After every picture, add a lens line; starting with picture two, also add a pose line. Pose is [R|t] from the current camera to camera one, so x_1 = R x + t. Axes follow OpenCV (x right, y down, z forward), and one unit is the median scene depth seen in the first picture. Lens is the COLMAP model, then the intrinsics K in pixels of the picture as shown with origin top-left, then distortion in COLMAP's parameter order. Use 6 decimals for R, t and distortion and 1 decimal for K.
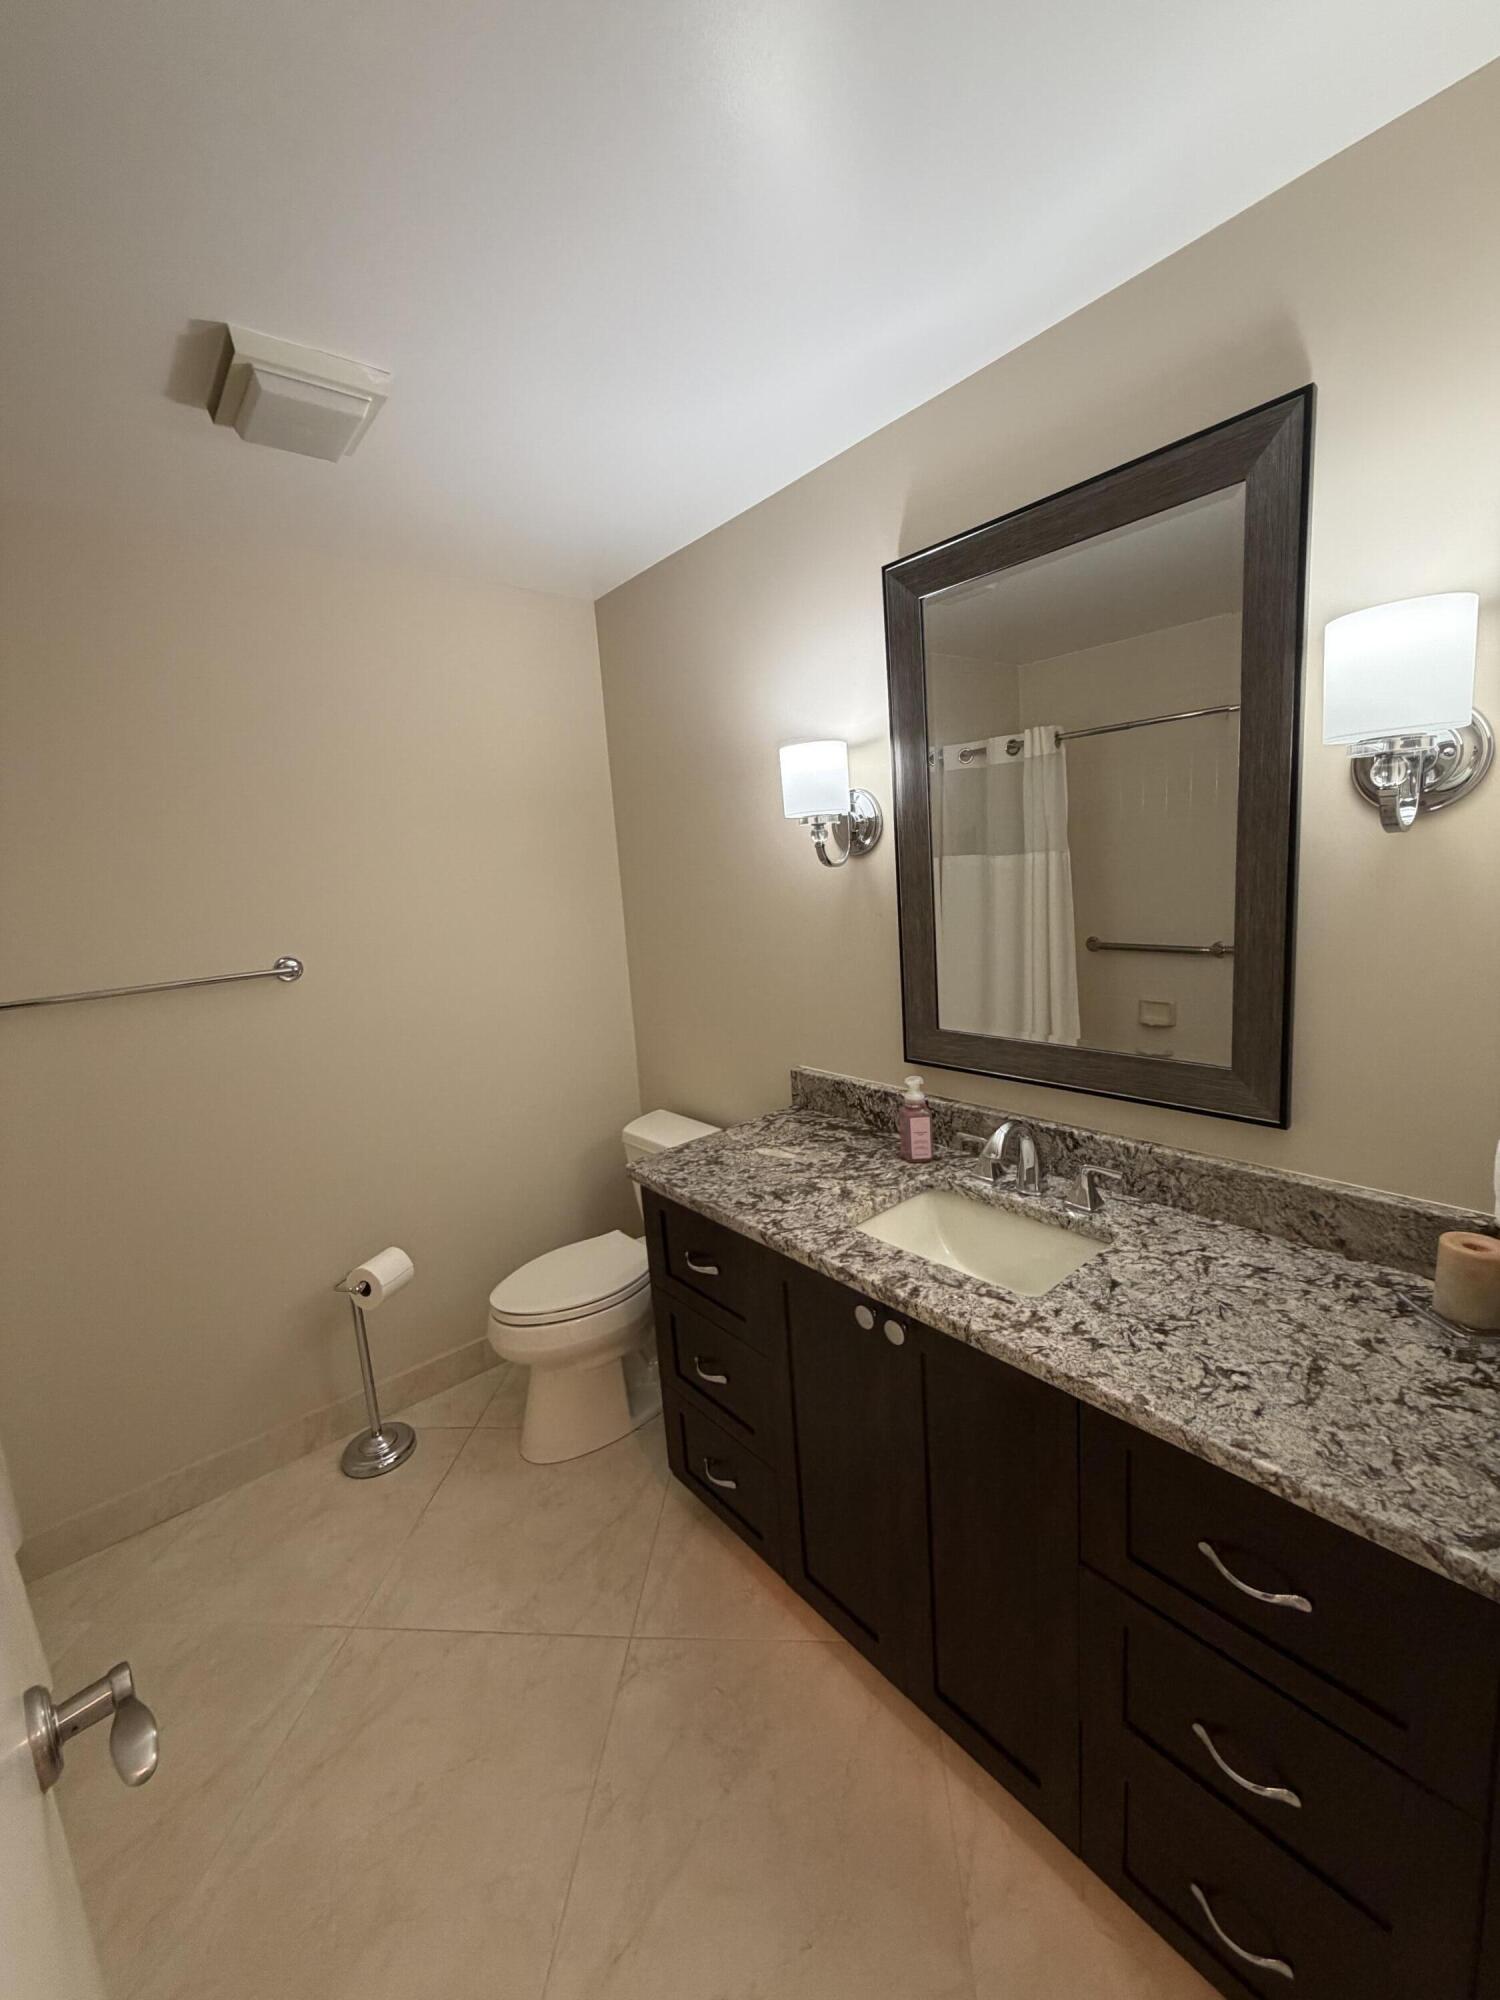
lens RADIAL K [[799.4, 0, 747.4], [0, 799.4, 996.4], [0, 0, 1]] dist [-0.001279, 0.000003]
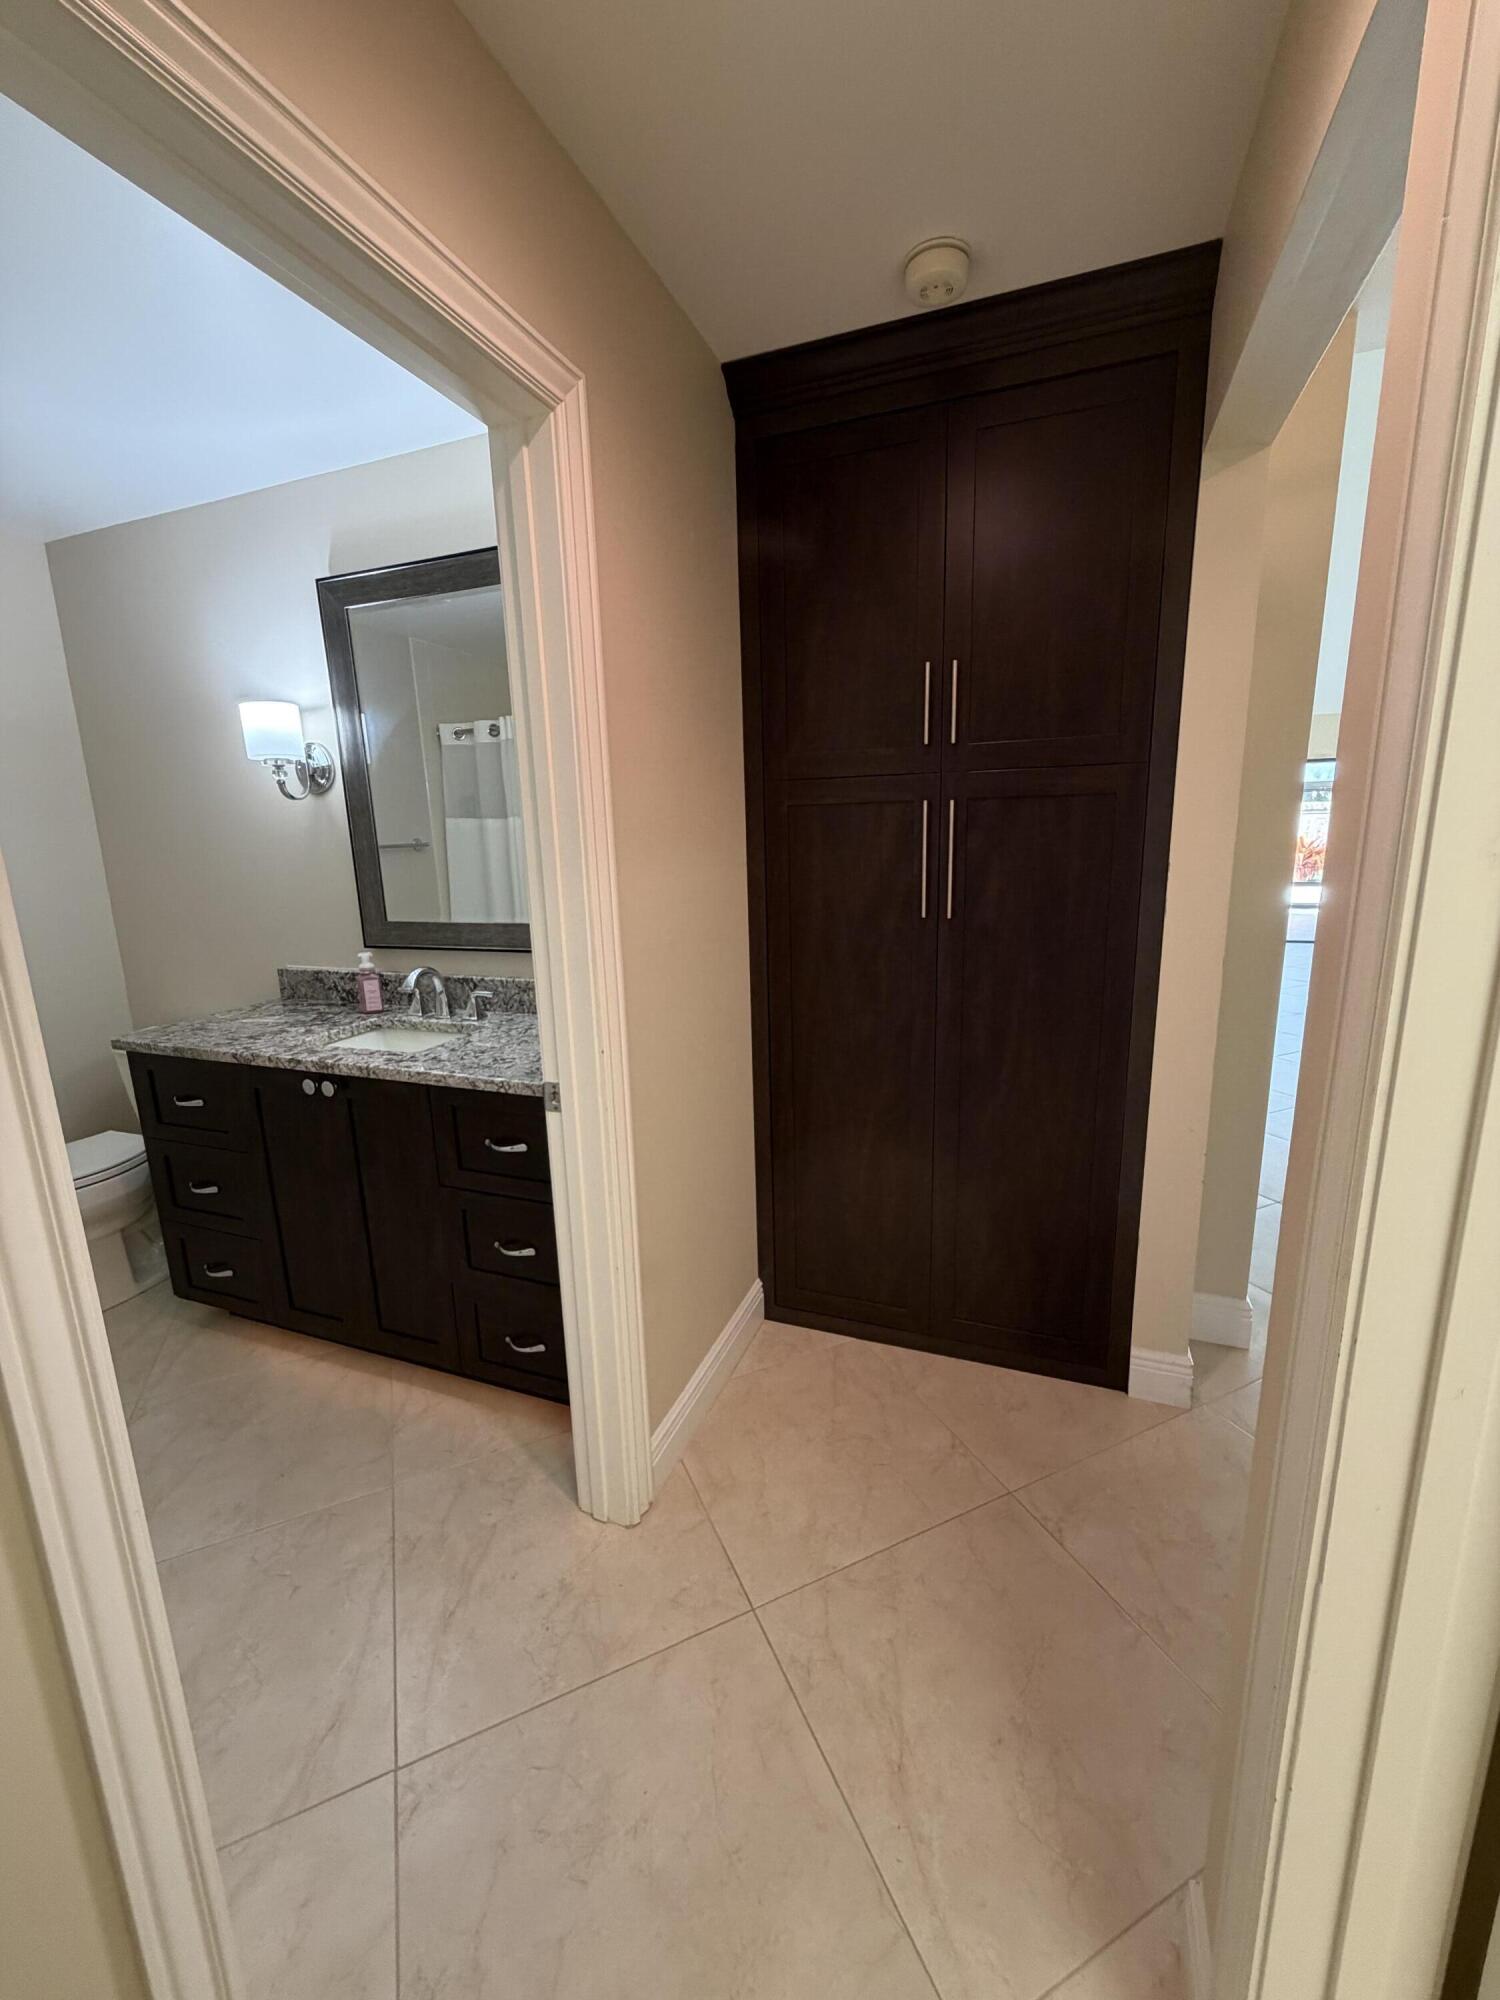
lens RADIAL K [[799.4, 0, 749.6], [0, 799.4, 996.0], [0, 0, 1]] dist [-0.001279, 0.000003]
pose [[0.871267, -0.051964, 0.488052, 0.104221], [0.045562, 0.998649, 0.024991, 0.166308], [-0.488691, 0.000463, 0.872457, -0.527301]]
